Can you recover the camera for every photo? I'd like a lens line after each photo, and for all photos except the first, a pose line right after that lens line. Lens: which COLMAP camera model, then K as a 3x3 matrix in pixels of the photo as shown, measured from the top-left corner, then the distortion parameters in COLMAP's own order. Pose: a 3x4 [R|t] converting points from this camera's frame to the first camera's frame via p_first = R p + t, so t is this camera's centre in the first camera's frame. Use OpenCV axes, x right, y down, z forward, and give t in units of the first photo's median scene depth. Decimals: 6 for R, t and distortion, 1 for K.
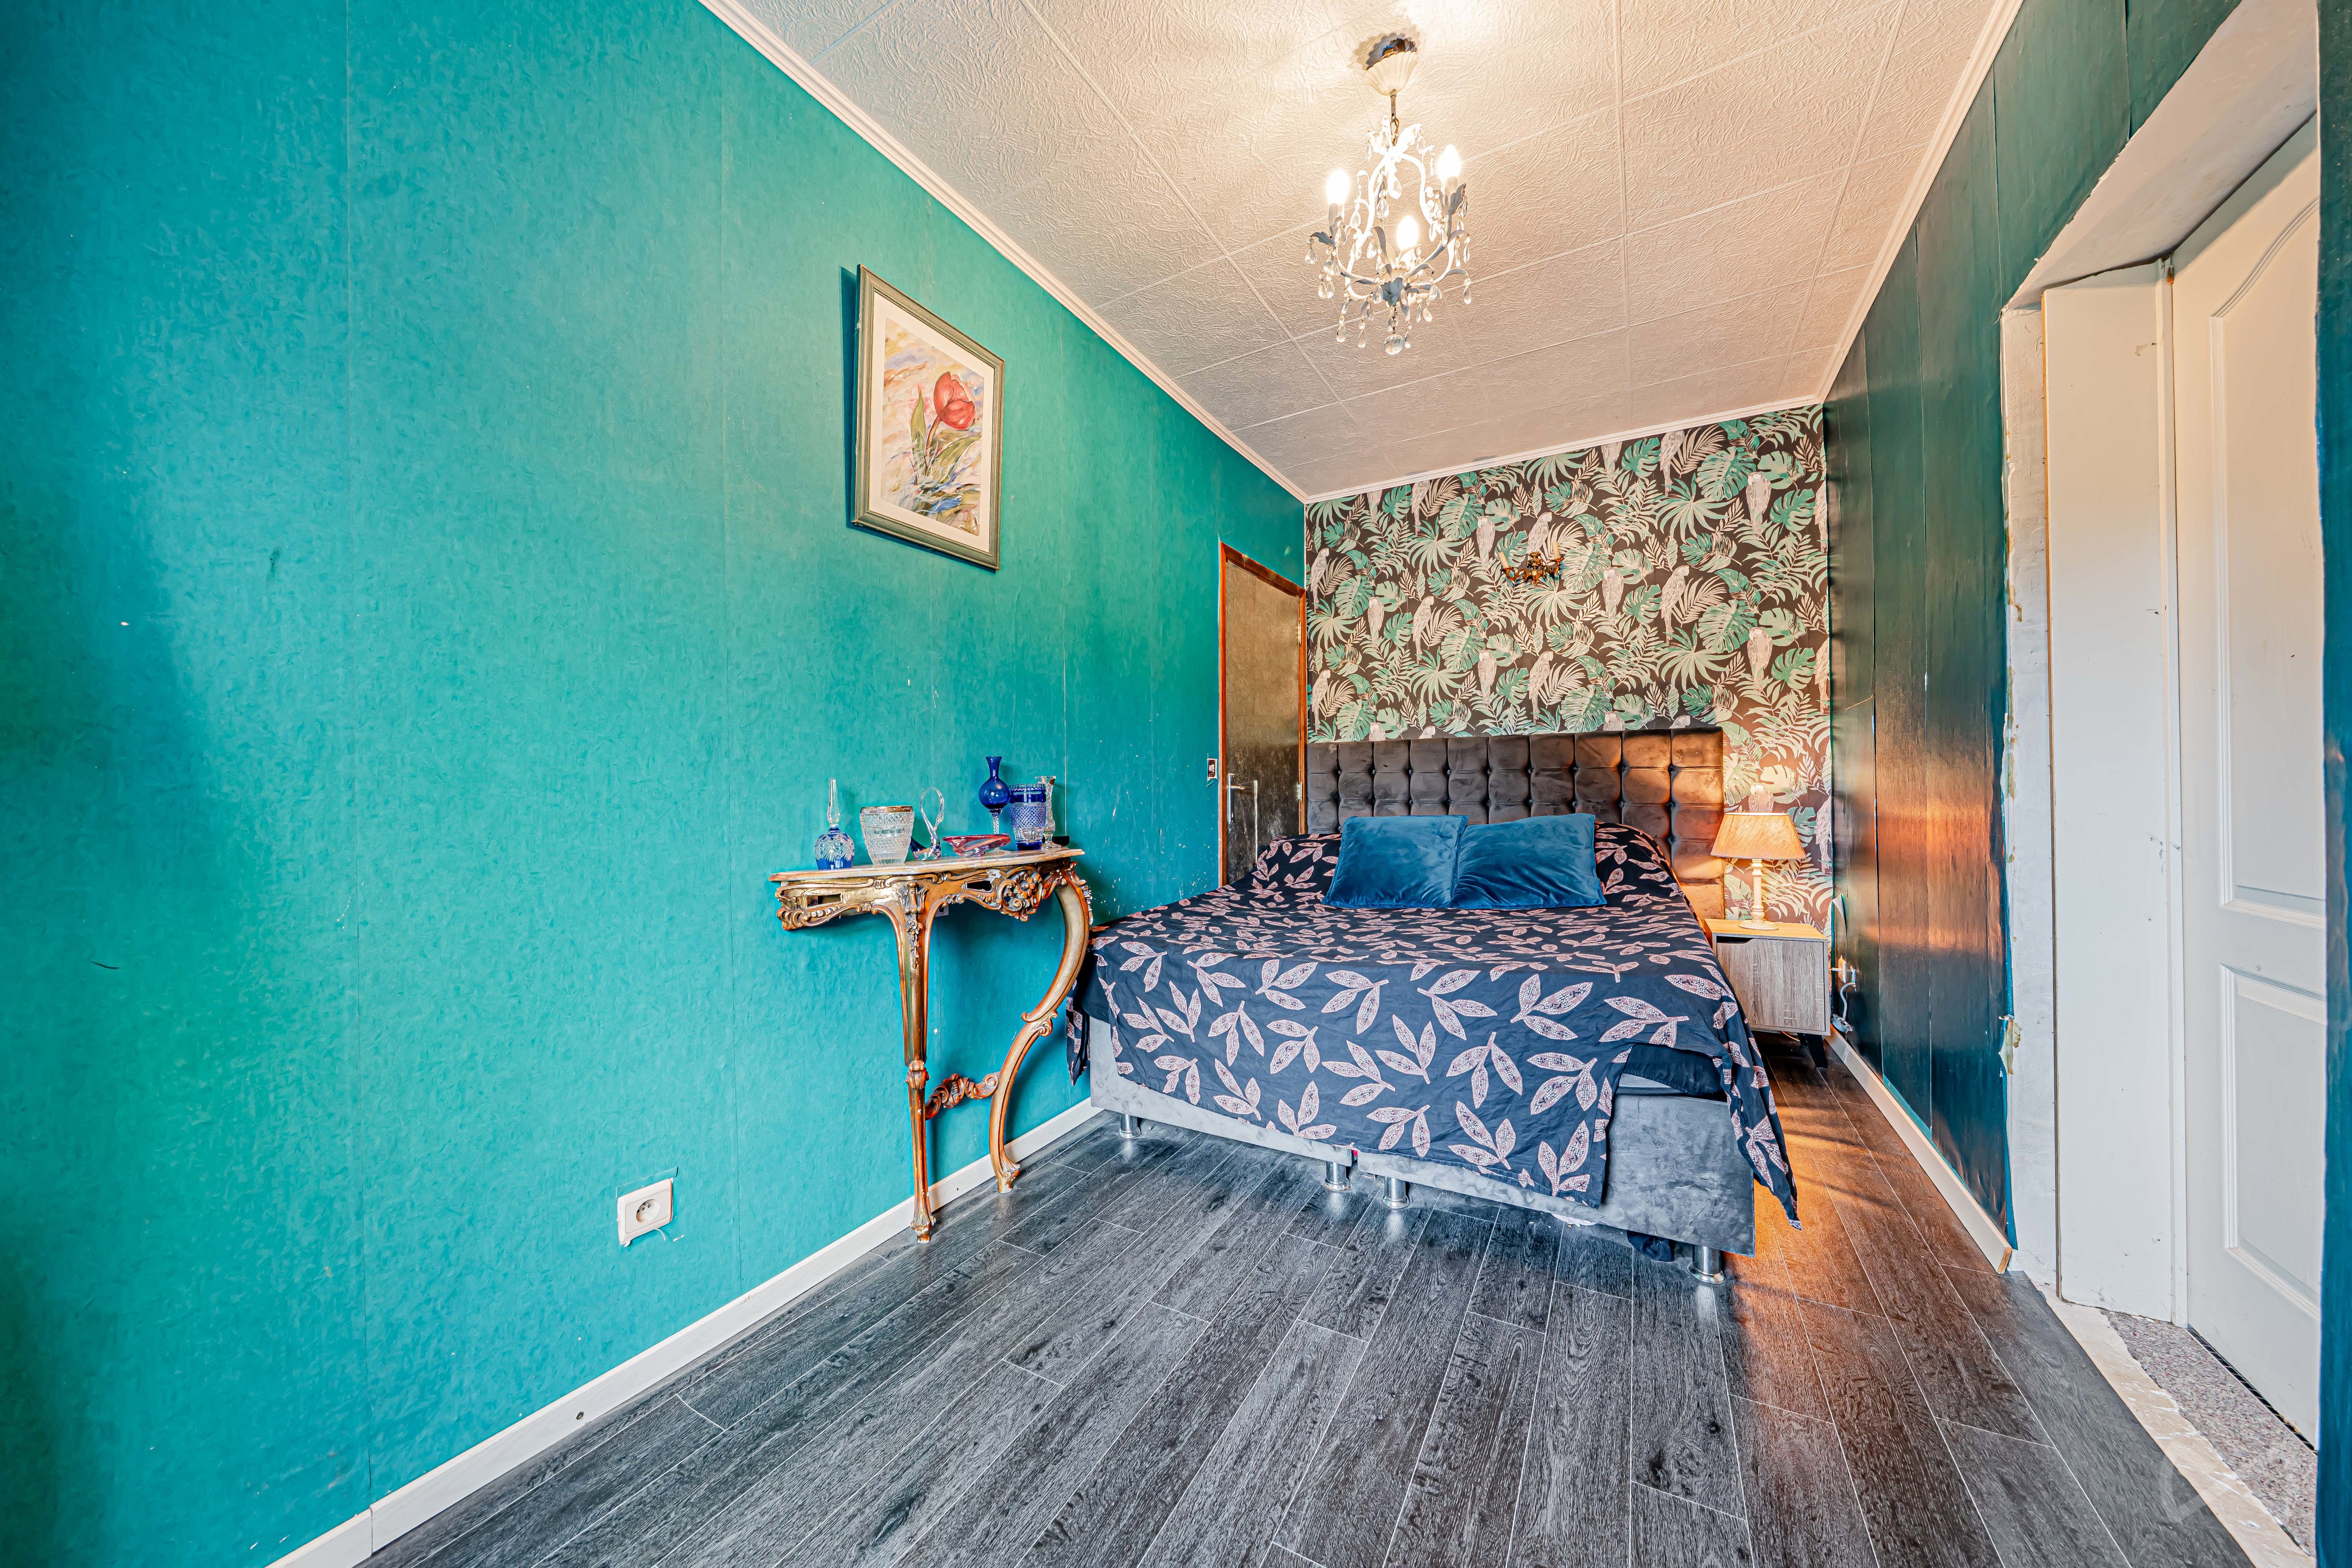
lens RADIAL K [[803.6, 0, 1180.7], [0, 803.6, 780.4], [0, 0, 1]] dist [-0.005067, -0.000059]
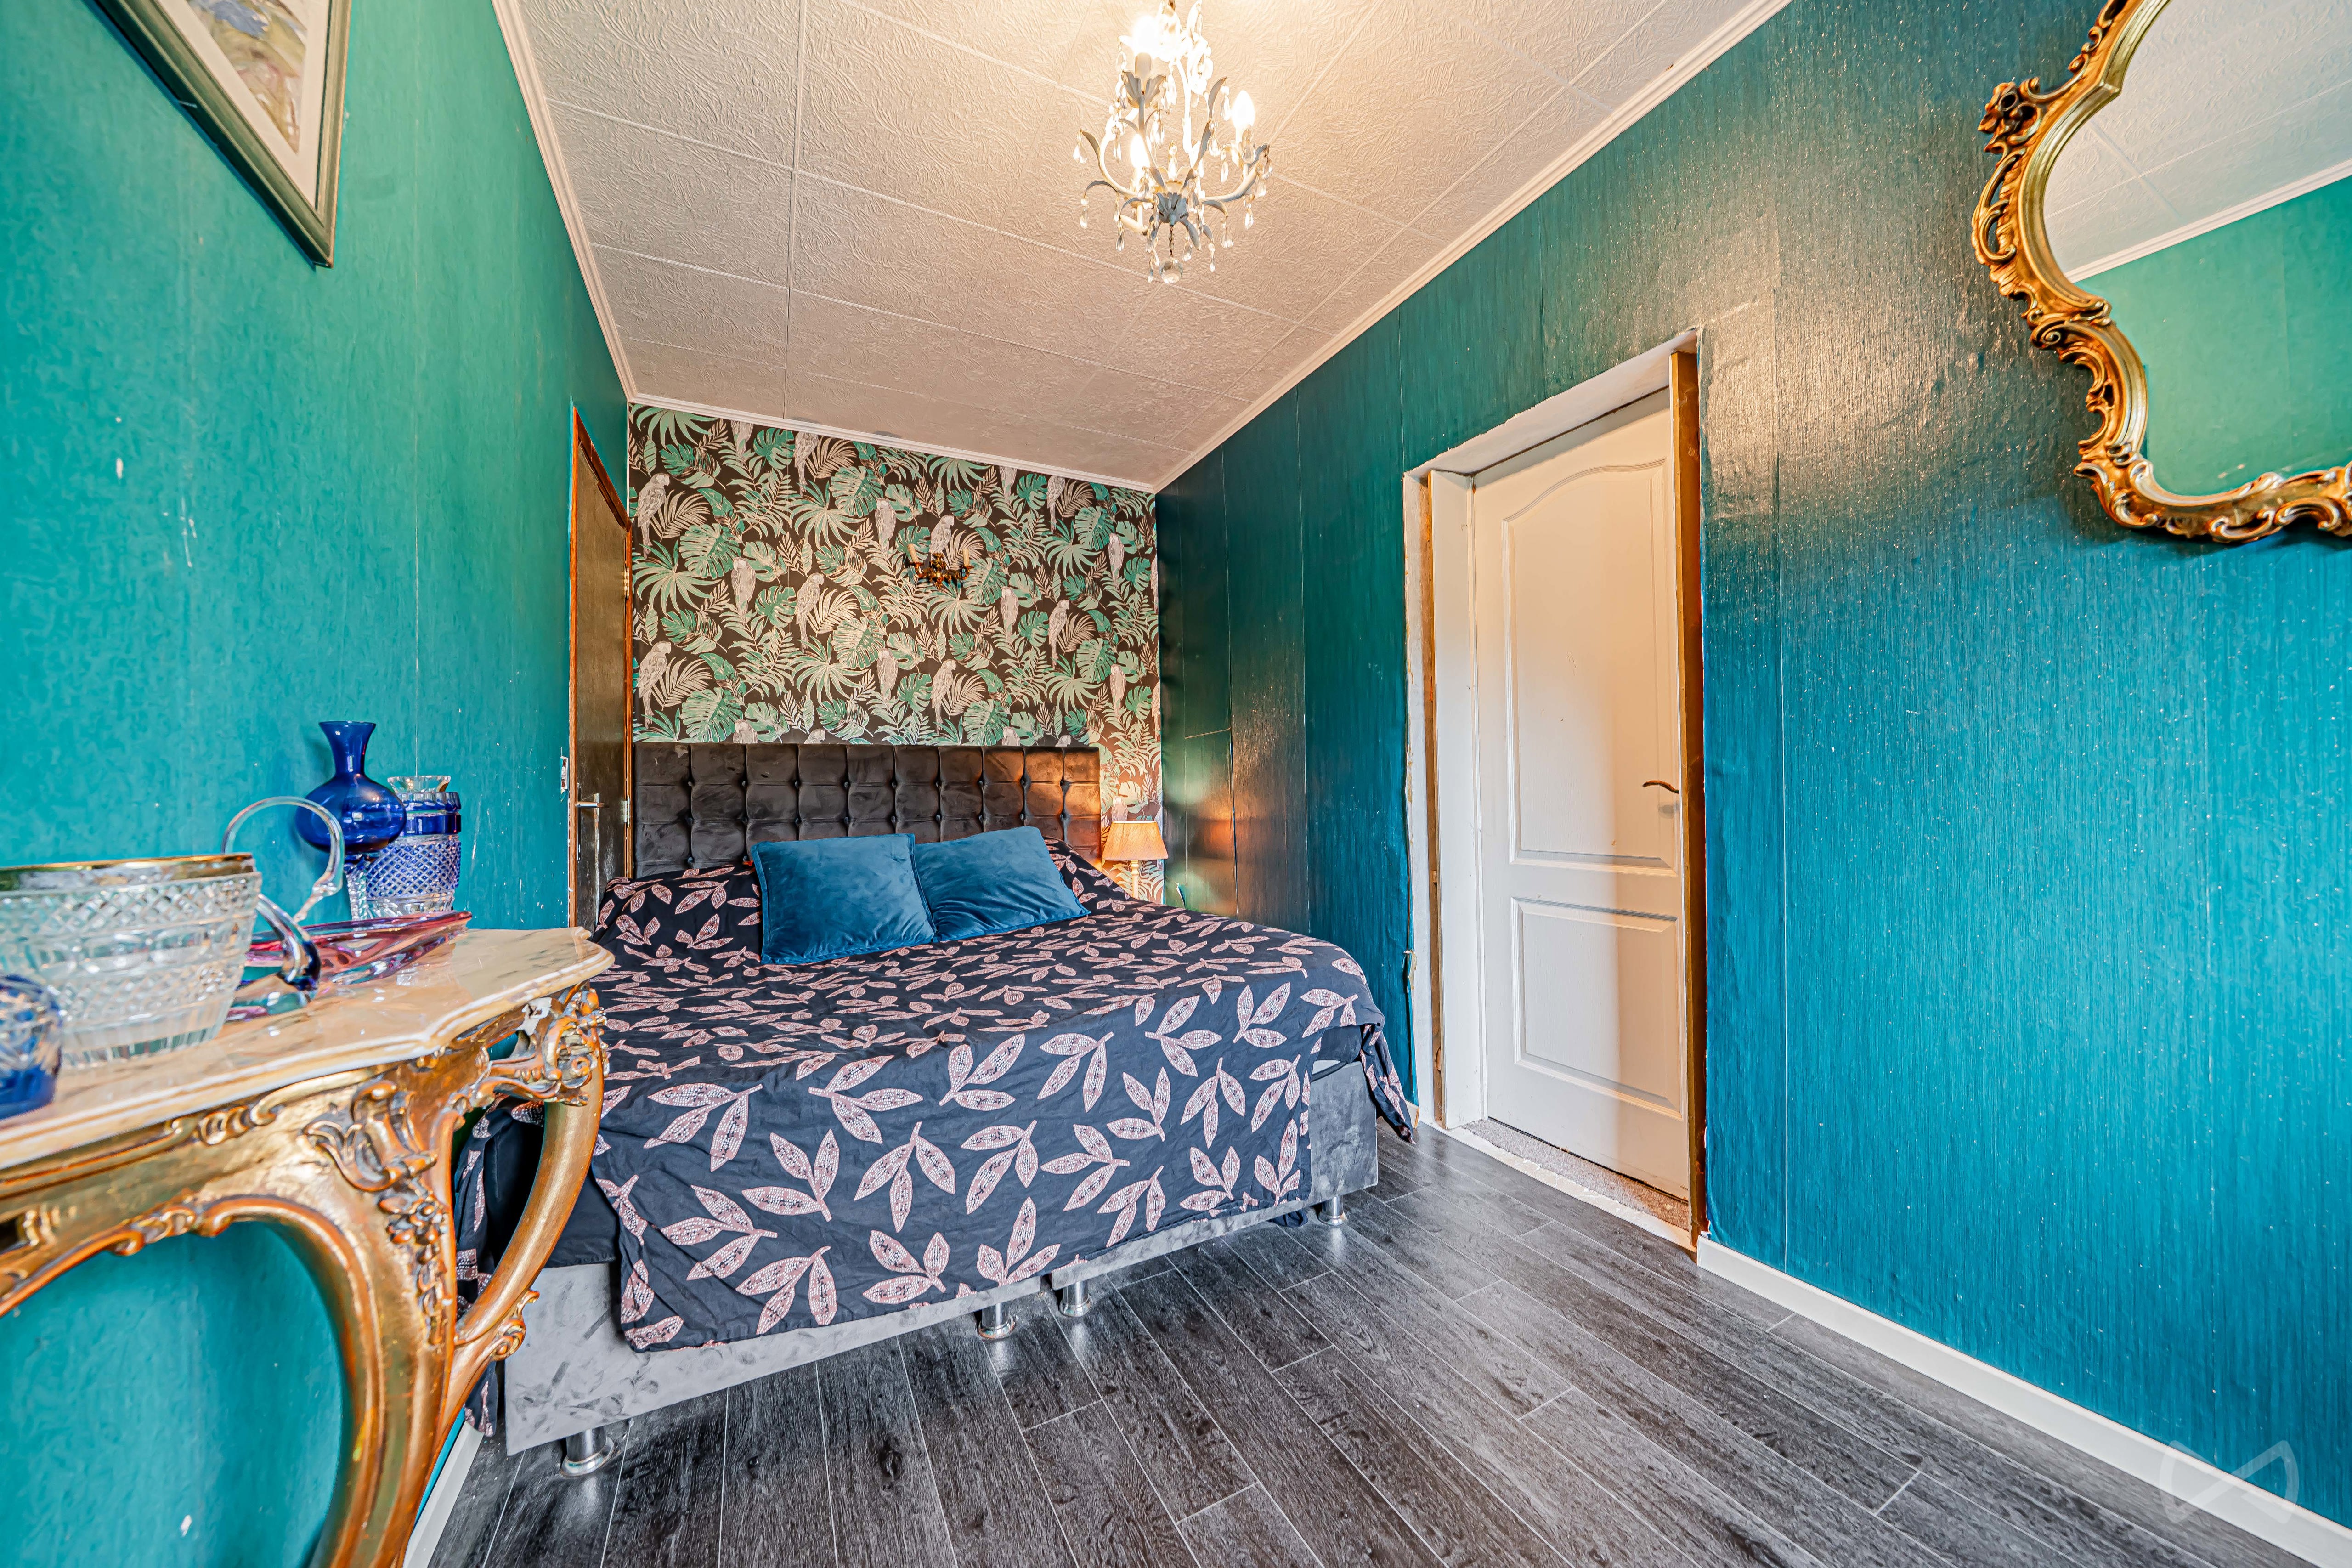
lens RADIAL K [[803.6, 0, 1180.9], [0, 803.6, 783.0], [0, 0, 1]] dist [-0.005067, -0.000059]
pose [[0.531436, 0.013493, 0.846991, -0.238727], [0.004775, 0.999810, -0.018924, 0.006649], [-0.847085, 0.014101, 0.531270, 0.301486]]
